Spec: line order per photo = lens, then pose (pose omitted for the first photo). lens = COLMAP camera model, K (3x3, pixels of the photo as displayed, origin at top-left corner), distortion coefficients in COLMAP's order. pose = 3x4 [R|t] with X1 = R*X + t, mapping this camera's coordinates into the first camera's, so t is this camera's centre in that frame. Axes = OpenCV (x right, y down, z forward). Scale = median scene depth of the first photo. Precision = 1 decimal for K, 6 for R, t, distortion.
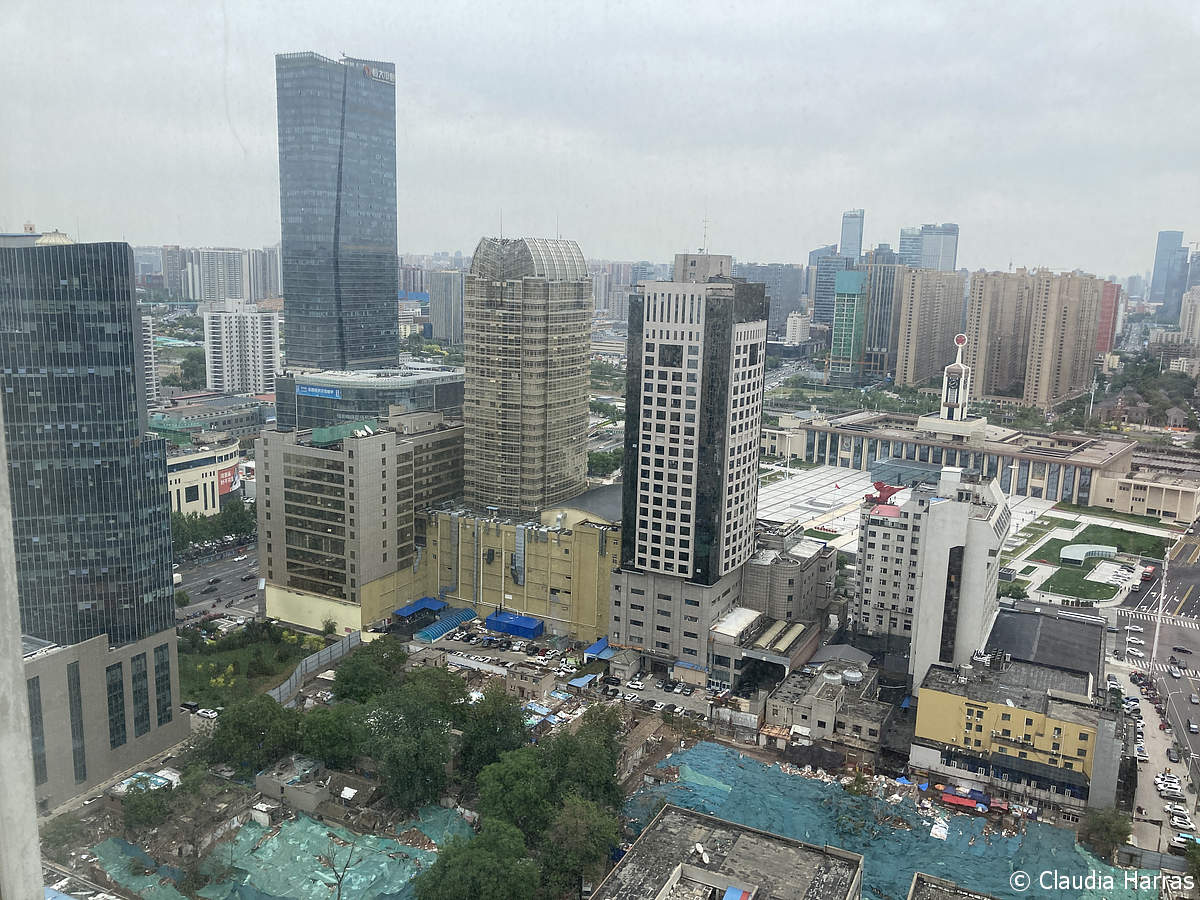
lens RADIAL K [[984.6, 0, 610.2], [0, 984.6, 441.1], [0, 0, 1]] dist [0.035915, -0.039293]
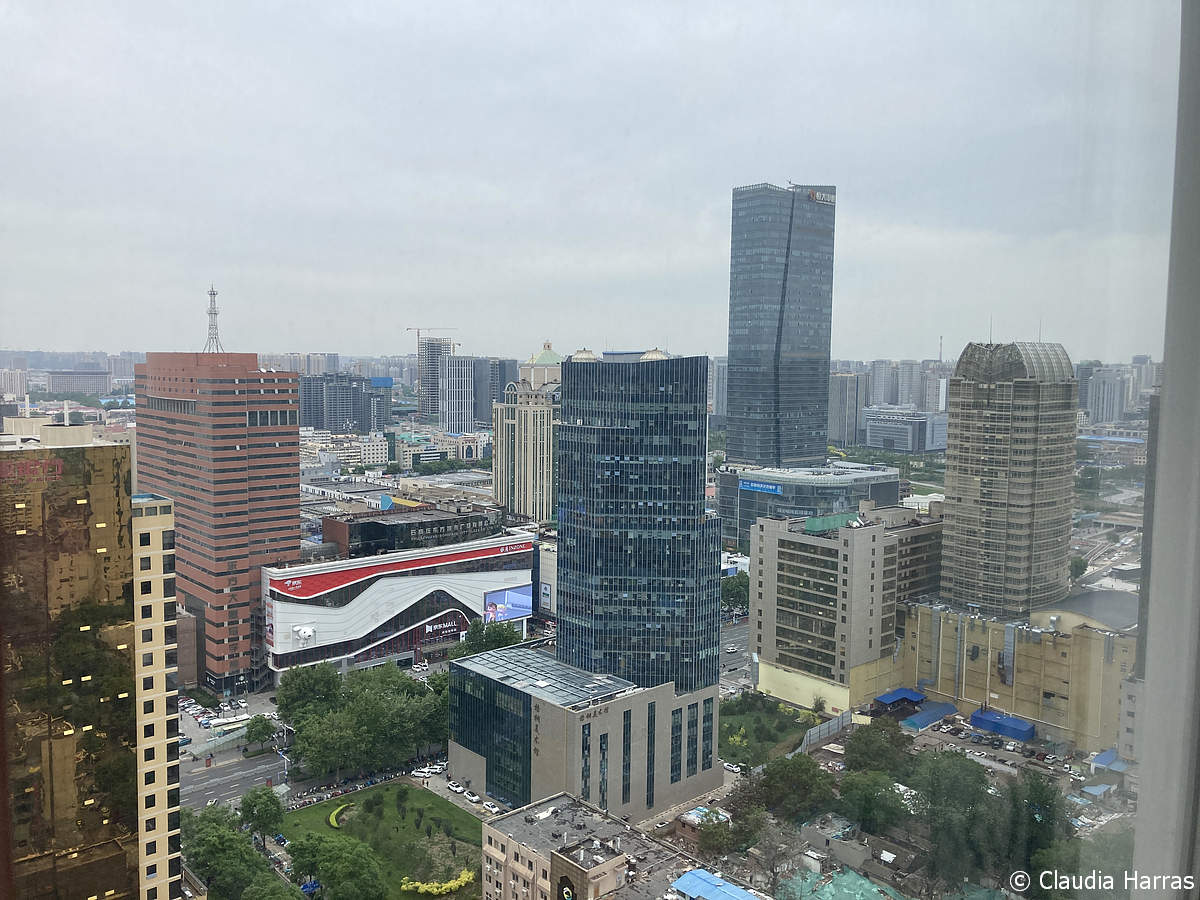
lens RADIAL K [[984.6, 0, 593.7], [0, 984.6, 429.8], [0, 0, 1]] dist [0.035915, -0.039293]
pose [[0.928942, 0.008696, -0.370124, -0.116932], [-0.051450, 0.993056, -0.105799, 0.018443], [0.366634, 0.117324, 0.922938, -0.112973]]
